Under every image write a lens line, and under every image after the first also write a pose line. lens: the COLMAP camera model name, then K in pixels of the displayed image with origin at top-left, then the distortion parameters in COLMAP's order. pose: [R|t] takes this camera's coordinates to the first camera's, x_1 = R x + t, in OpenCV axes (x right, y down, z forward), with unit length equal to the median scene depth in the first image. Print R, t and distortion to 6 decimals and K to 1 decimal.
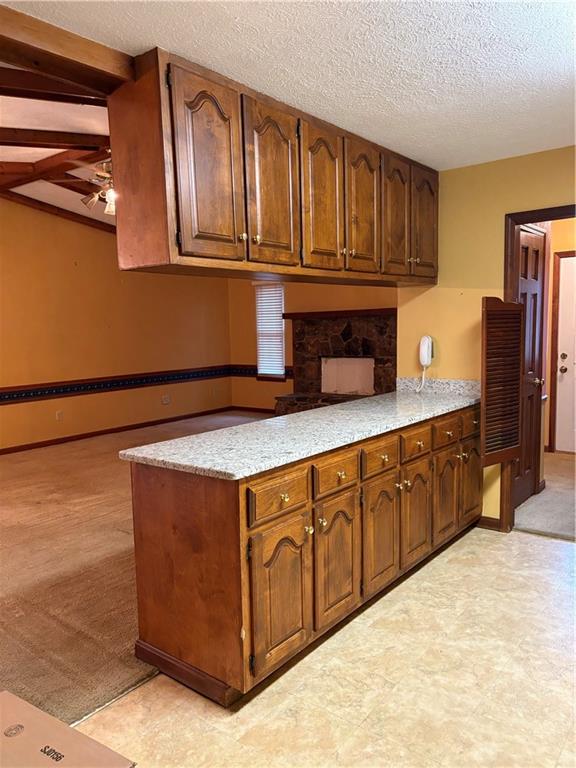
lens RADIAL K [[582.1, 0, 283.8], [0, 582.1, 388.2], [0, 0, 1]] dist [0.055974, -0.055177]
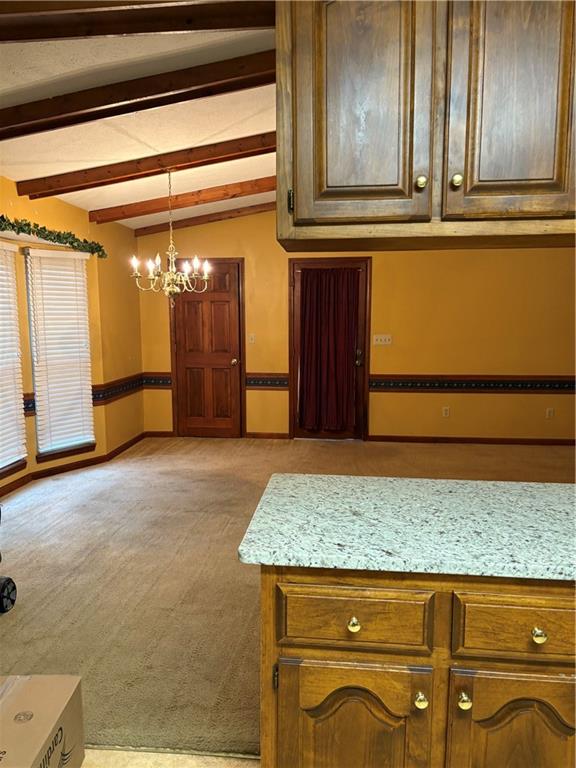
lens RADIAL K [[582.1, 0, 283.8], [0, 582.1, 388.2], [0, 0, 1]] dist [0.055974, -0.055177]
pose [[0.536991, 0.132601, -0.833101, 0.279127], [-0.104113, 0.990436, 0.090535, -0.062177], [0.837139, 0.038120, 0.545661, 0.396678]]
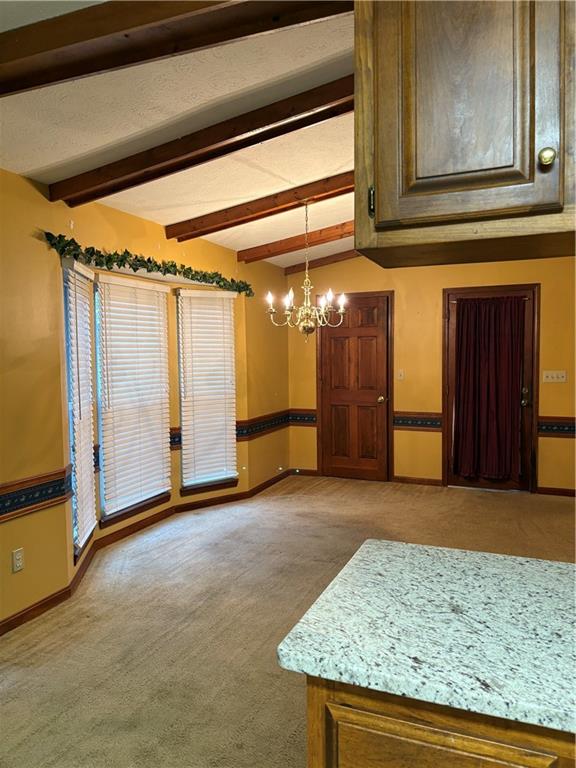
lens RADIAL K [[582.1, 0, 283.8], [0, 582.1, 388.2], [0, 0, 1]] dist [0.055974, -0.055177]
pose [[0.277863, 0.082782, -0.957047, 0.226134], [-0.100717, 0.993299, 0.056676, -0.065288], [0.955326, 0.080643, 0.284339, 0.498011]]
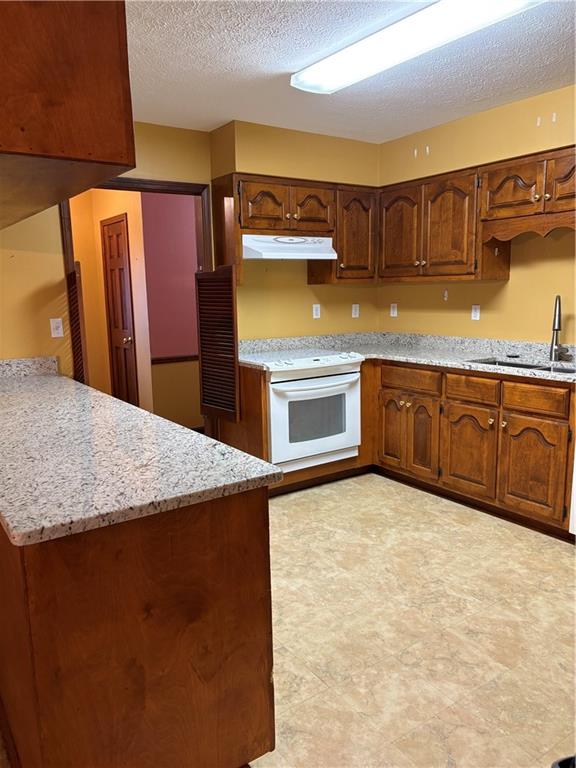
lens RADIAL K [[581.1, 0, 288.0], [0, 581.1, 384.0], [0, 0, 1]] dist [0.067085, -0.068240]
pose [[0.294646, -0.137699, 0.945634, -0.467665], [0.117889, 0.987242, 0.107026, -0.028385], [-0.948307, 0.079945, 0.307120, 0.443624]]
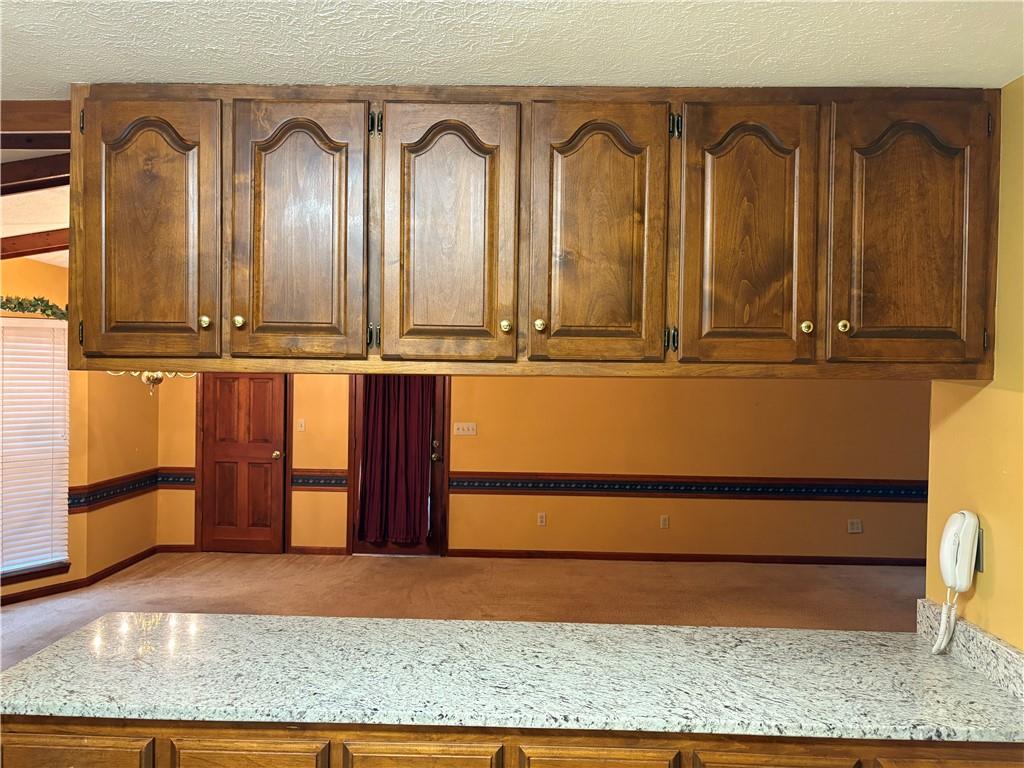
lens RADIAL K [[779.2, 0, 518.4], [0, 779.2, 385.1], [0, 0, 1]] dist [0.056342, -0.070768]
pose [[0.607134, 0.045253, -0.793310, 0.571815], [-0.117982, 0.992444, -0.033681, -0.144955], [0.785792, 0.114045, 0.607885, 0.544197]]
